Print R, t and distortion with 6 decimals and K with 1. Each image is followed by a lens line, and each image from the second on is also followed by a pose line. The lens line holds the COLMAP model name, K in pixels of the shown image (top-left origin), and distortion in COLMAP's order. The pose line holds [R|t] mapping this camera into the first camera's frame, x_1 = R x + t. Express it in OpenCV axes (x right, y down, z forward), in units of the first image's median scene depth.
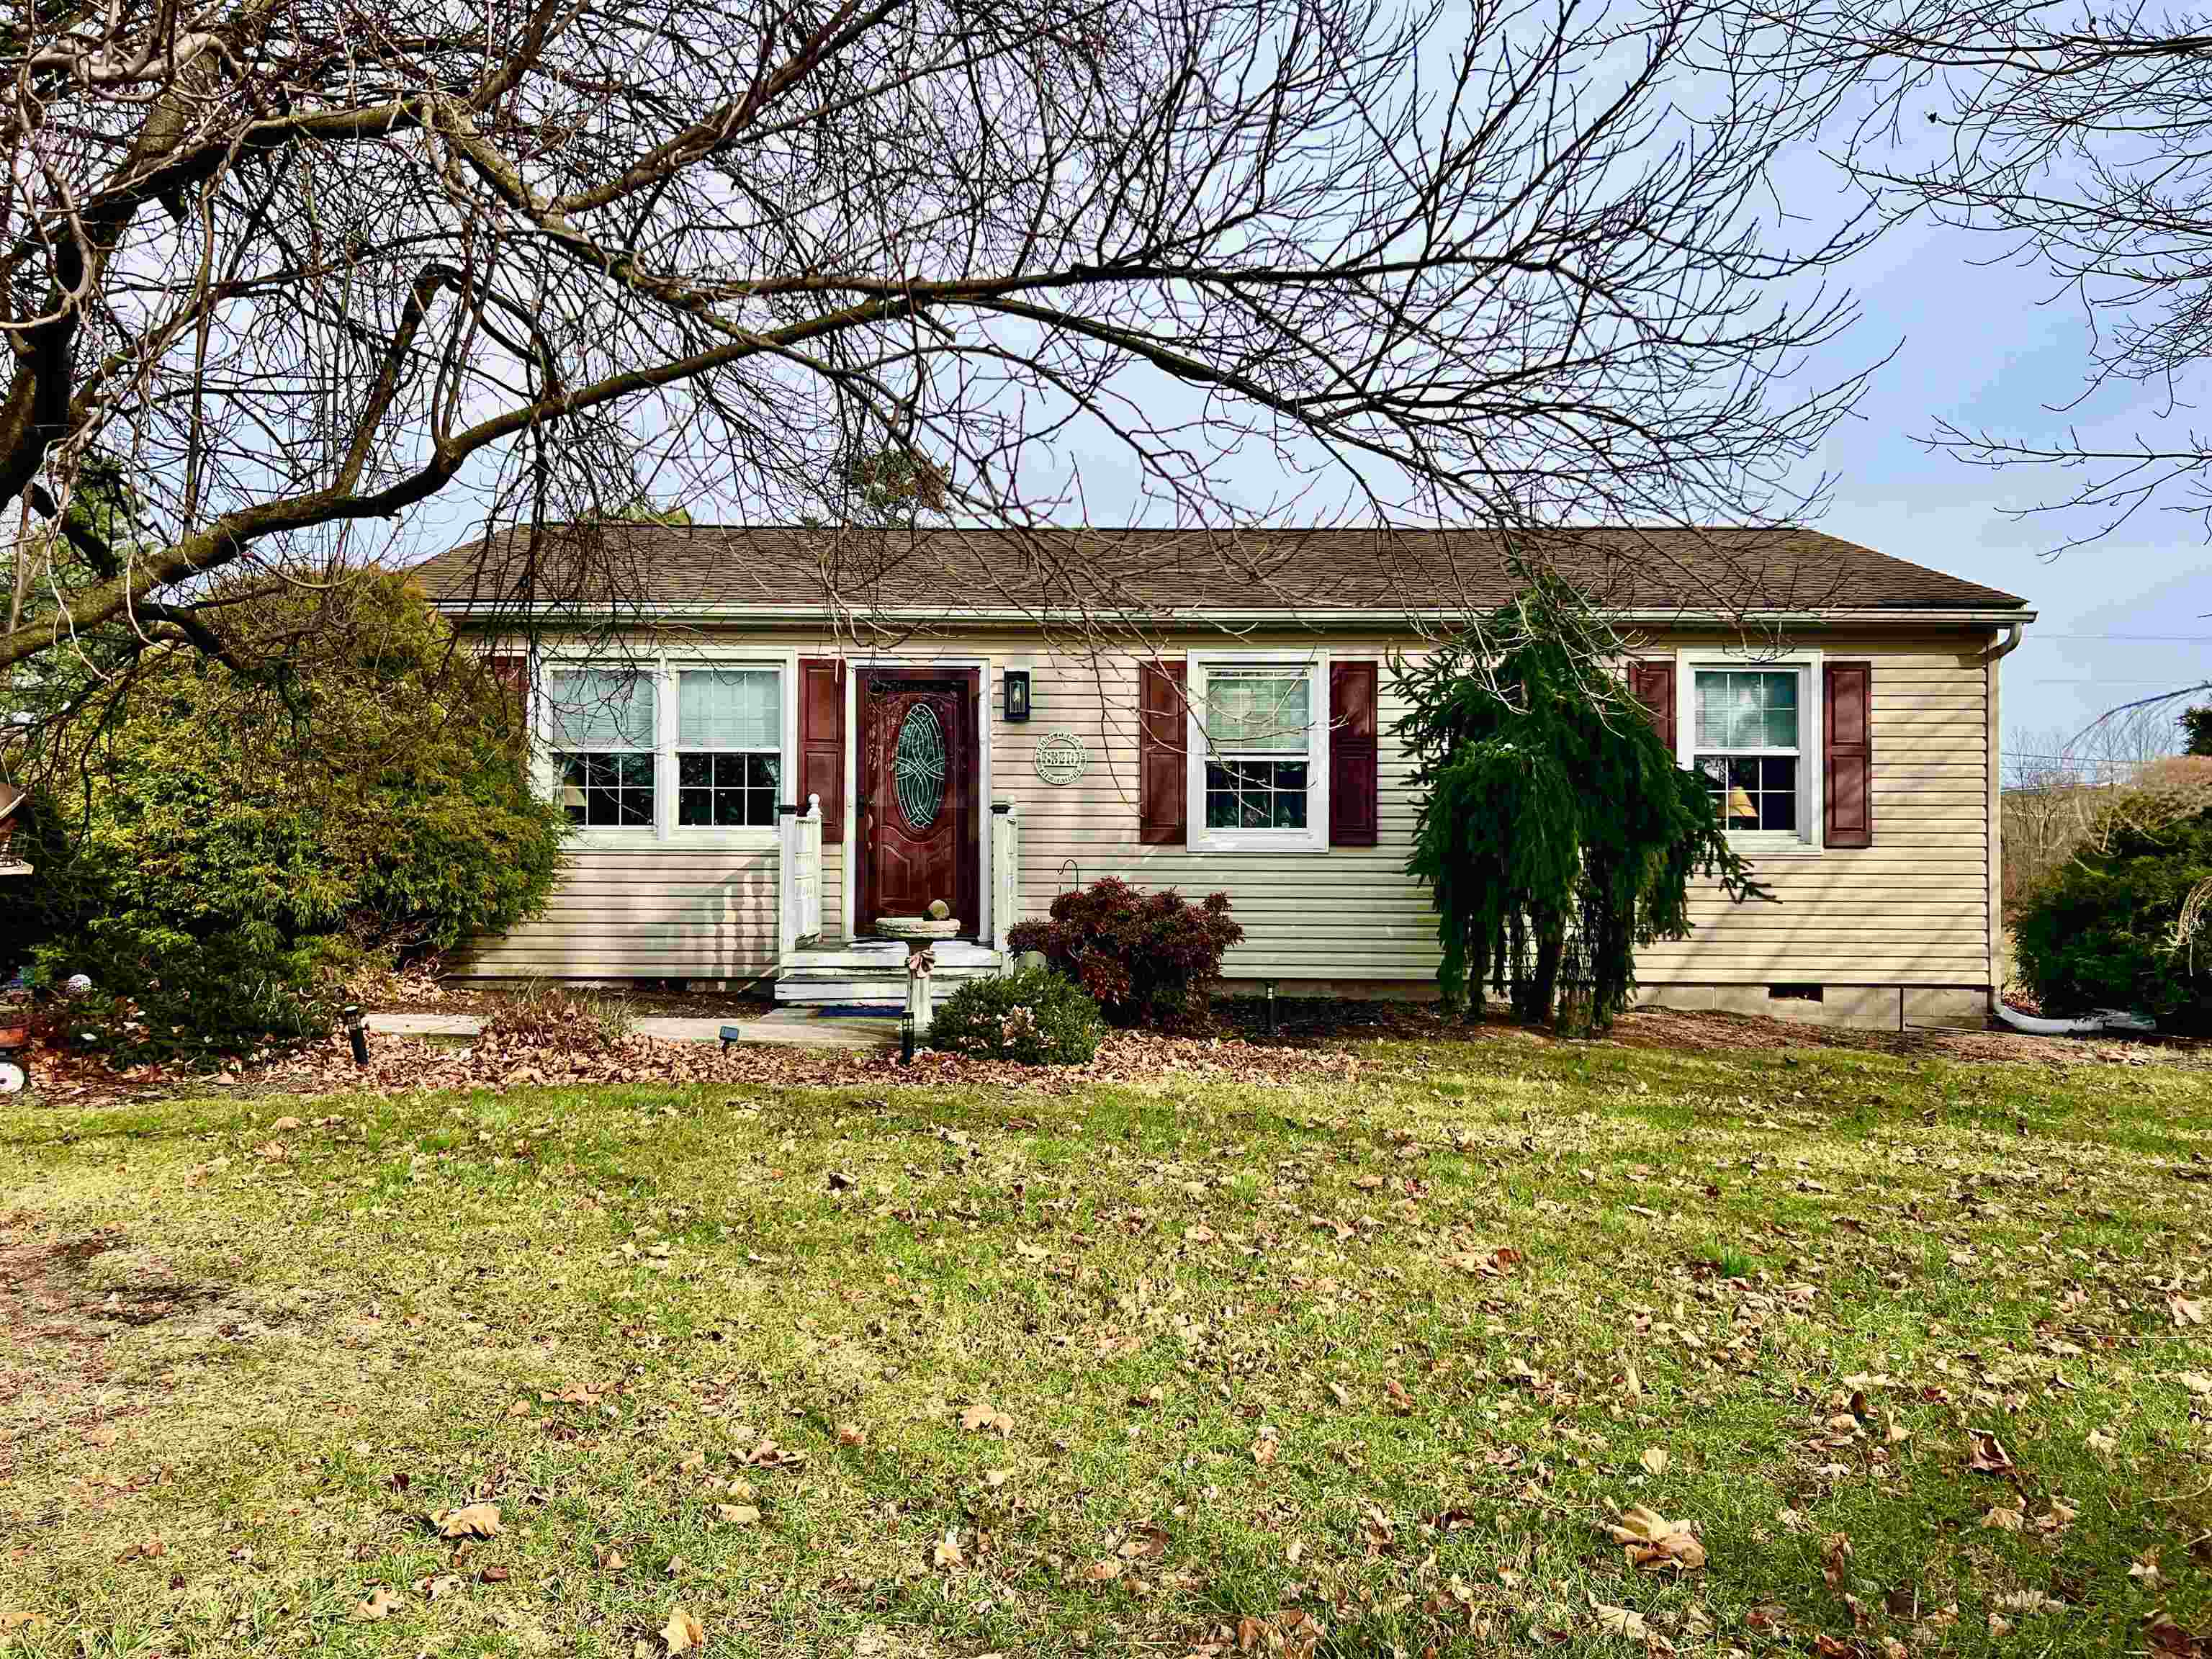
lens RADIAL K [[1646.7, 0, 1106.0], [0, 1646.7, 829.5], [0, 0, 1]] dist [0.148564, -0.327150]
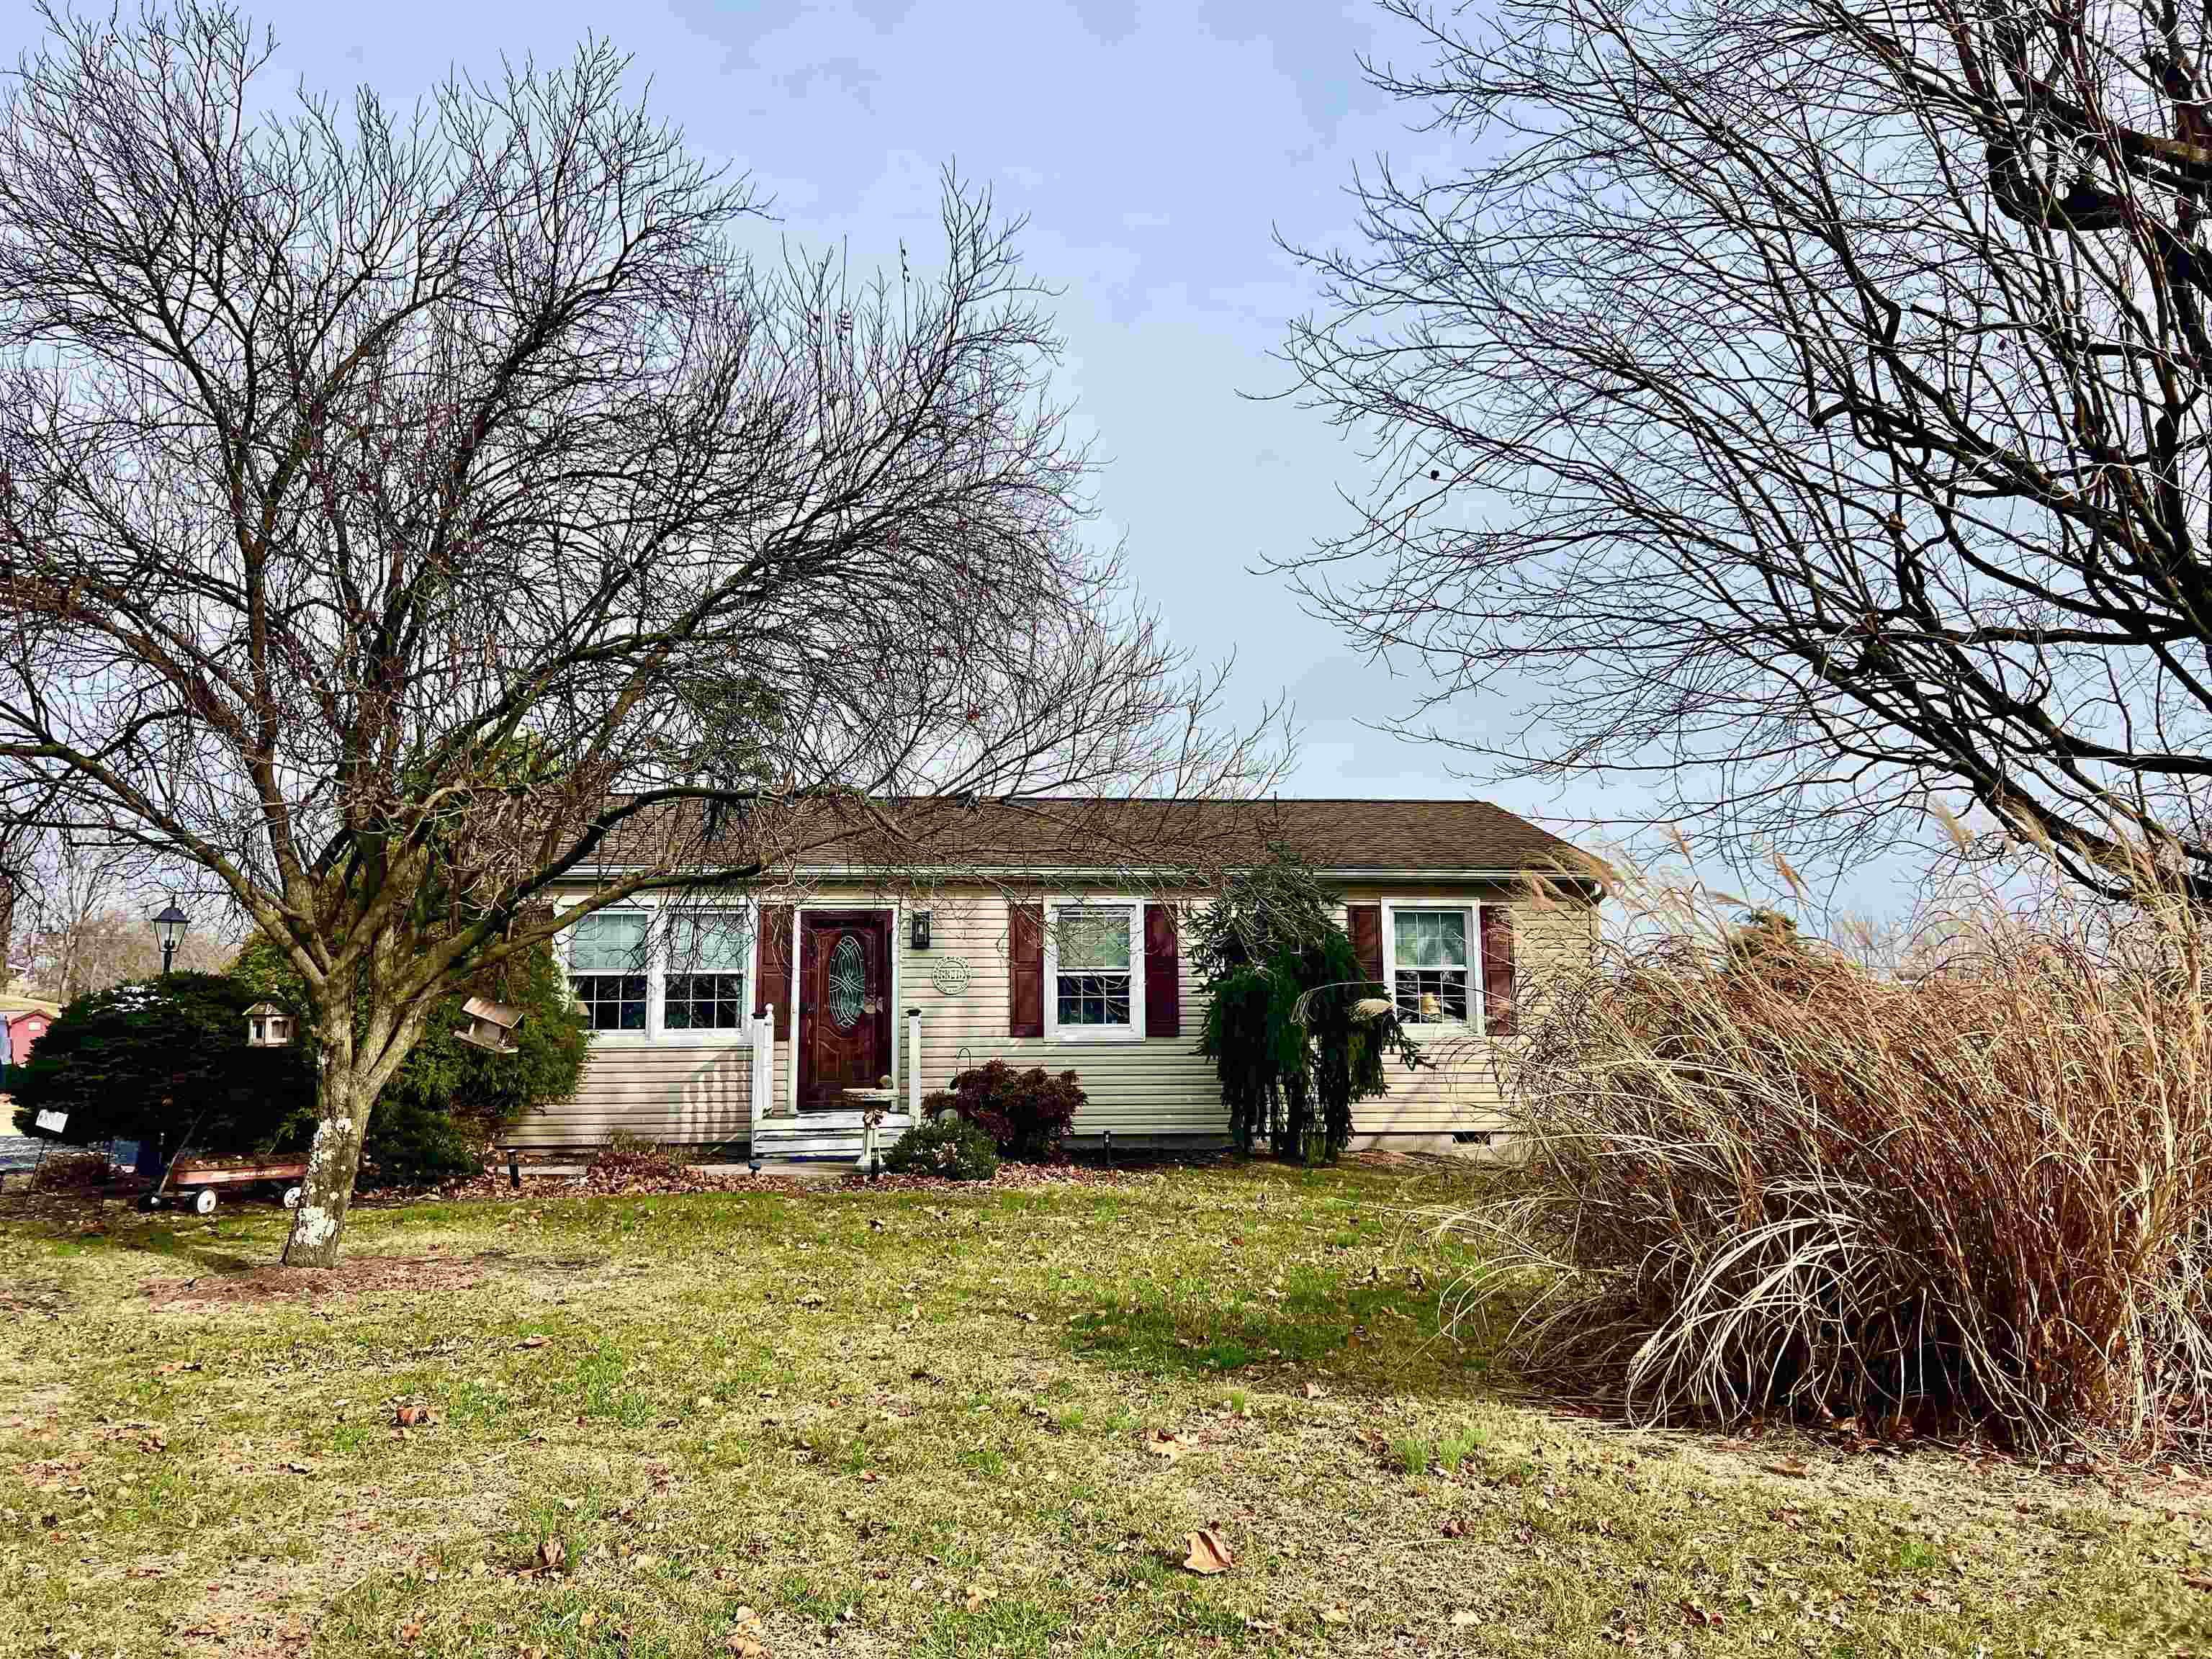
lens RADIAL K [[1646.7, 0, 1106.0], [0, 1646.7, 829.5], [0, 0, 1]] dist [0.148564, -0.327150]
pose [[0.993824, 0.002398, 0.110941, -0.053085], [0.011073, 0.992633, -0.120654, 0.003850], [-0.110413, 0.121137, 0.986476, -0.394623]]
